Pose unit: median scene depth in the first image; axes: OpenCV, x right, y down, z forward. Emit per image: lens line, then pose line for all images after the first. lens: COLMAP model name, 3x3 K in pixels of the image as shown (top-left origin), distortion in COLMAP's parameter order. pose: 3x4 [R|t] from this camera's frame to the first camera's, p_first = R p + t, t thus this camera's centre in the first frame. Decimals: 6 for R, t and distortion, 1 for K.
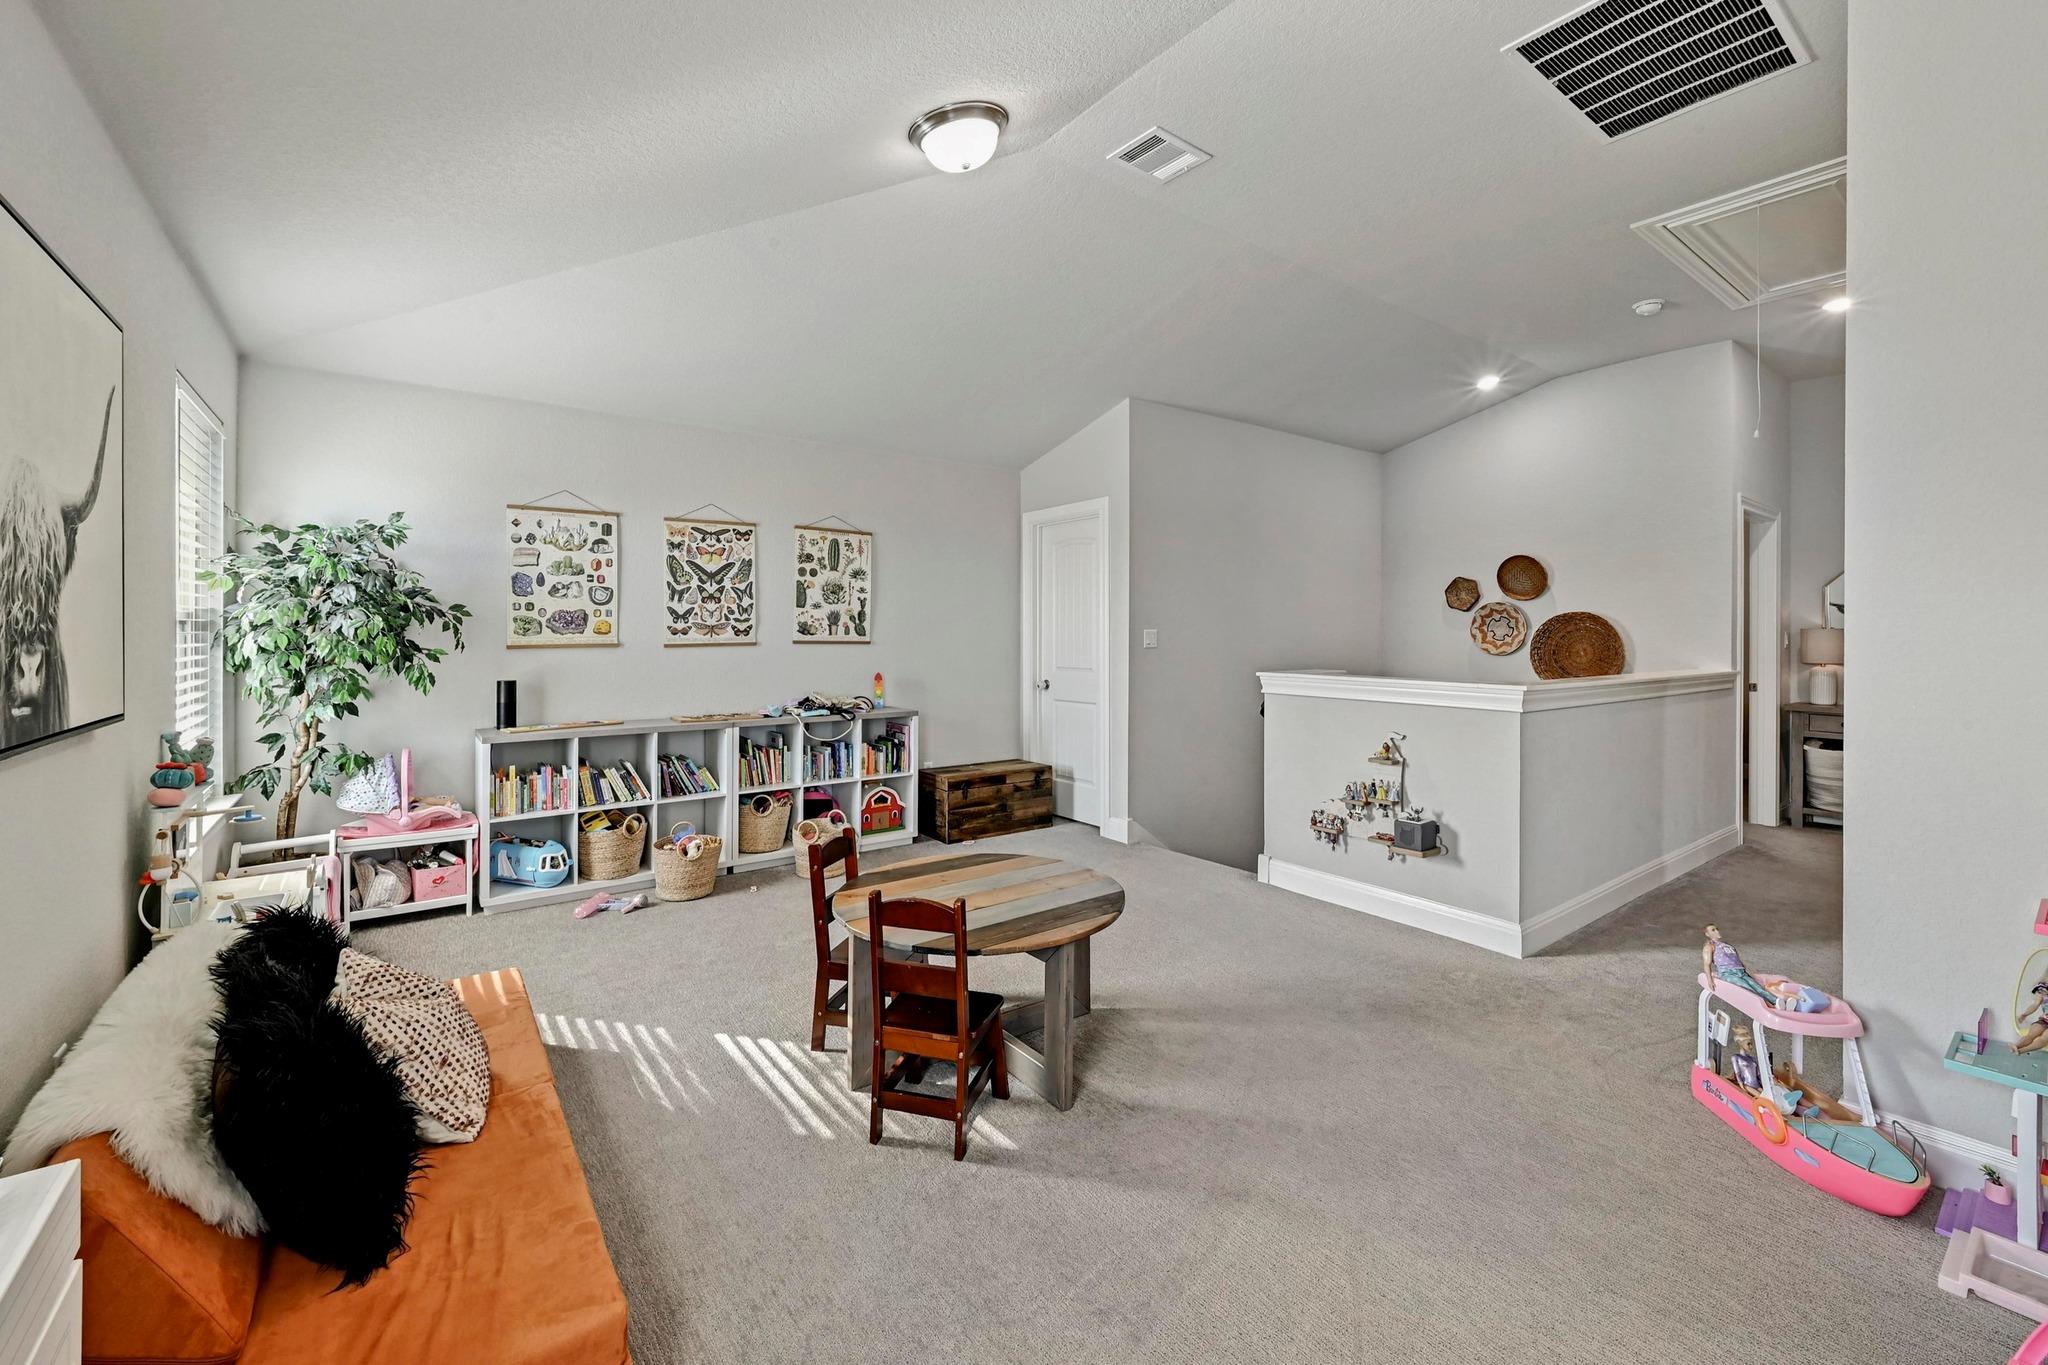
lens RADIAL K [[830.9, 0, 1027.9], [0, 830.9, 627.9], [0, 0, 1]] dist [-0.002208, 0.000009]
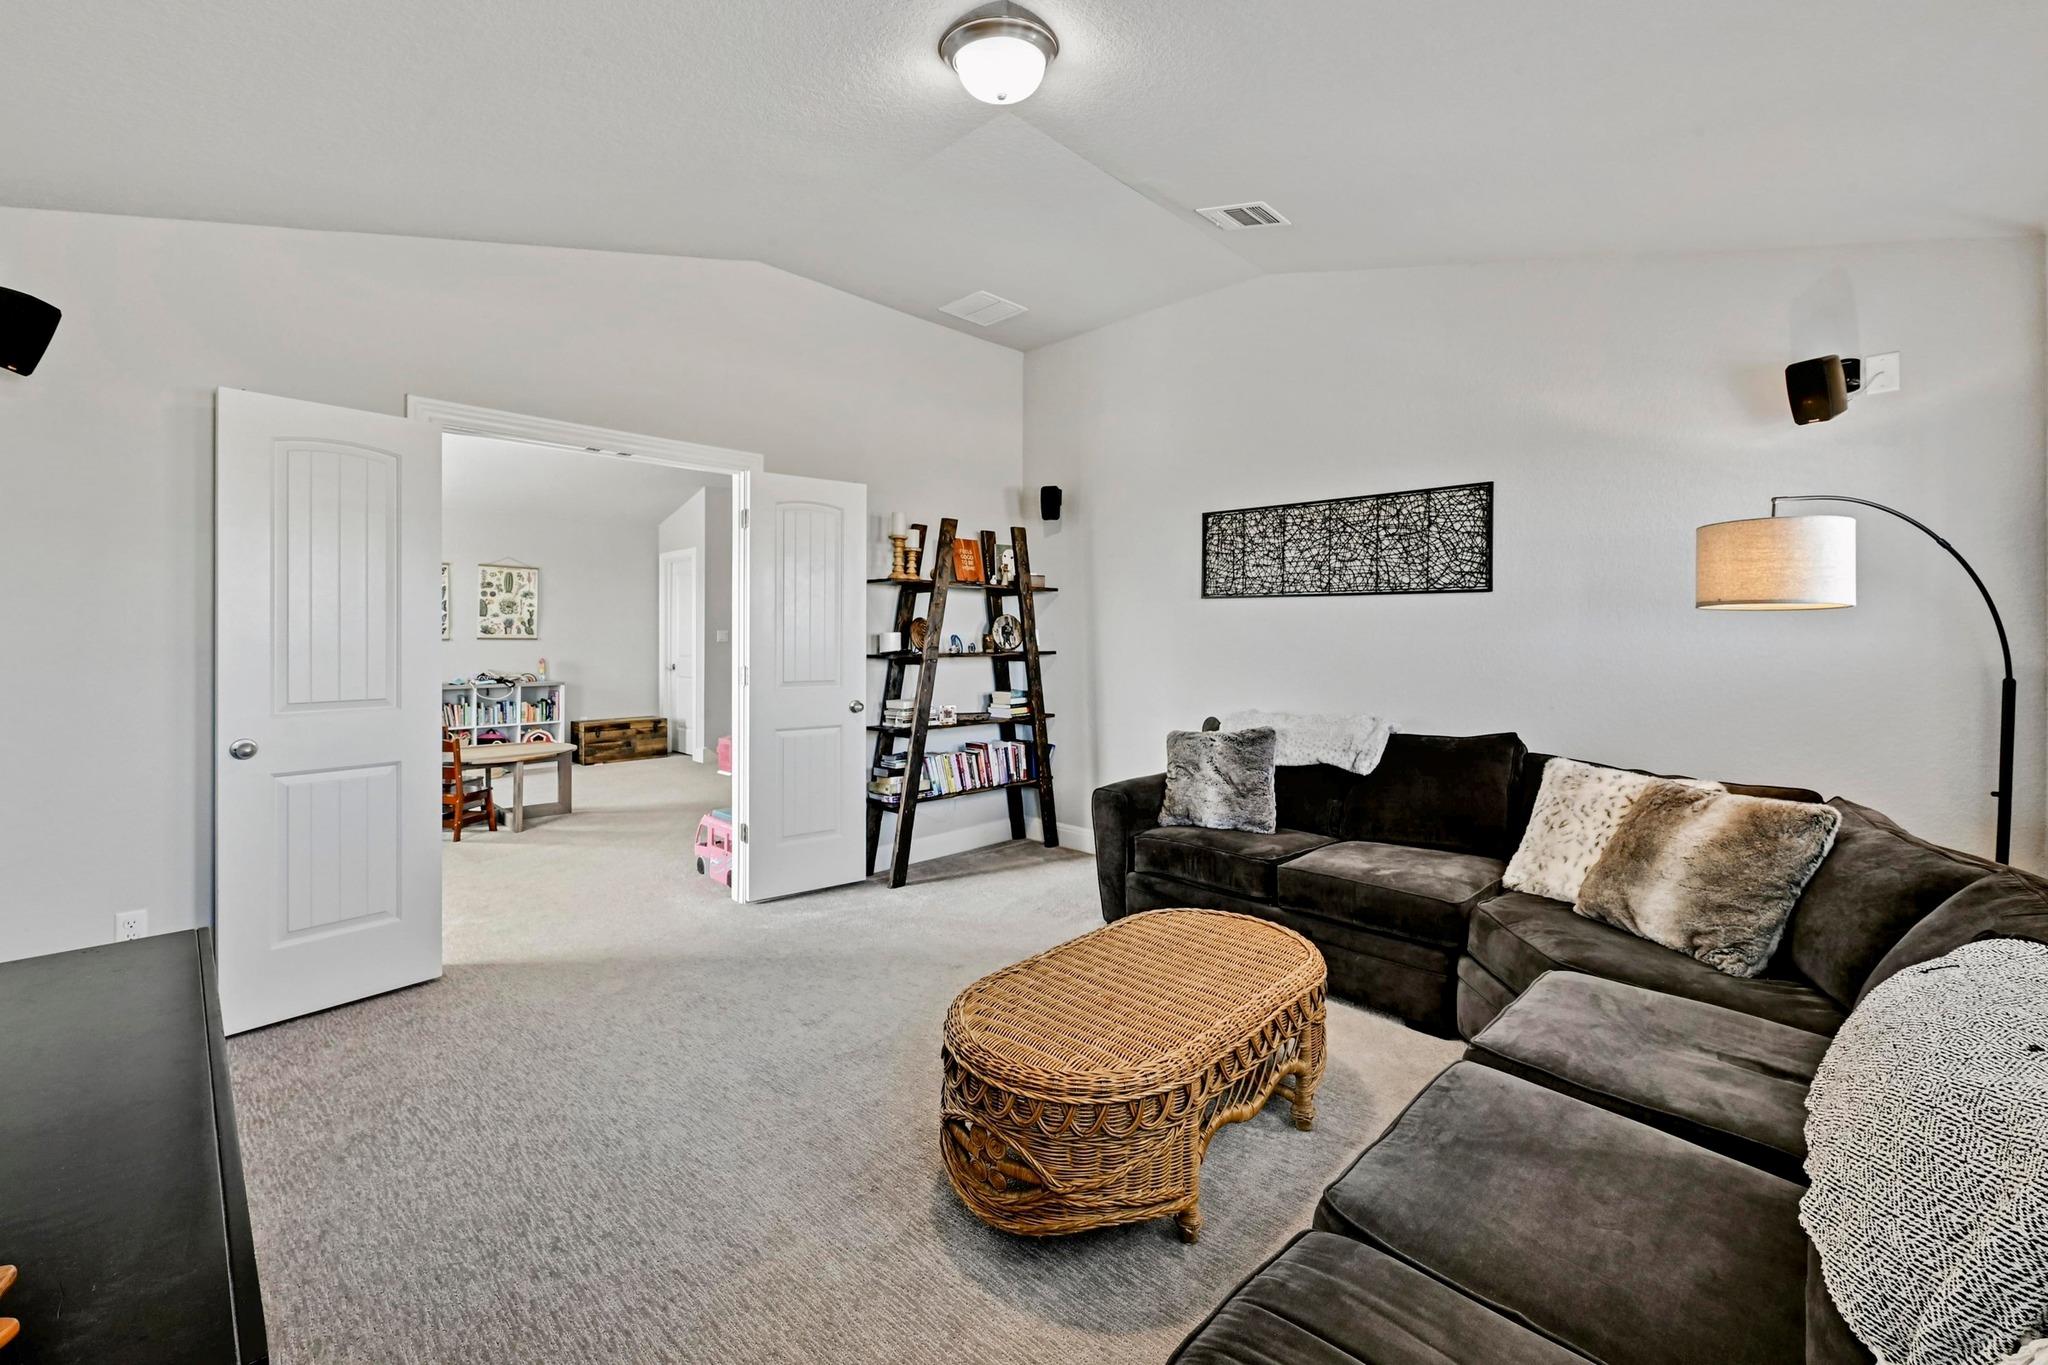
lens RADIAL K [[830.9, 0, 1010.3], [0, 830.9, 635.0], [0, 0, 1]] dist [-0.002208, 0.000009]
pose [[0.989883, 0.000731, 0.141883, 0.477794], [-0.001759, 0.999973, 0.007121, -0.002261], [-0.141874, -0.007299, 0.989858, -0.677696]]
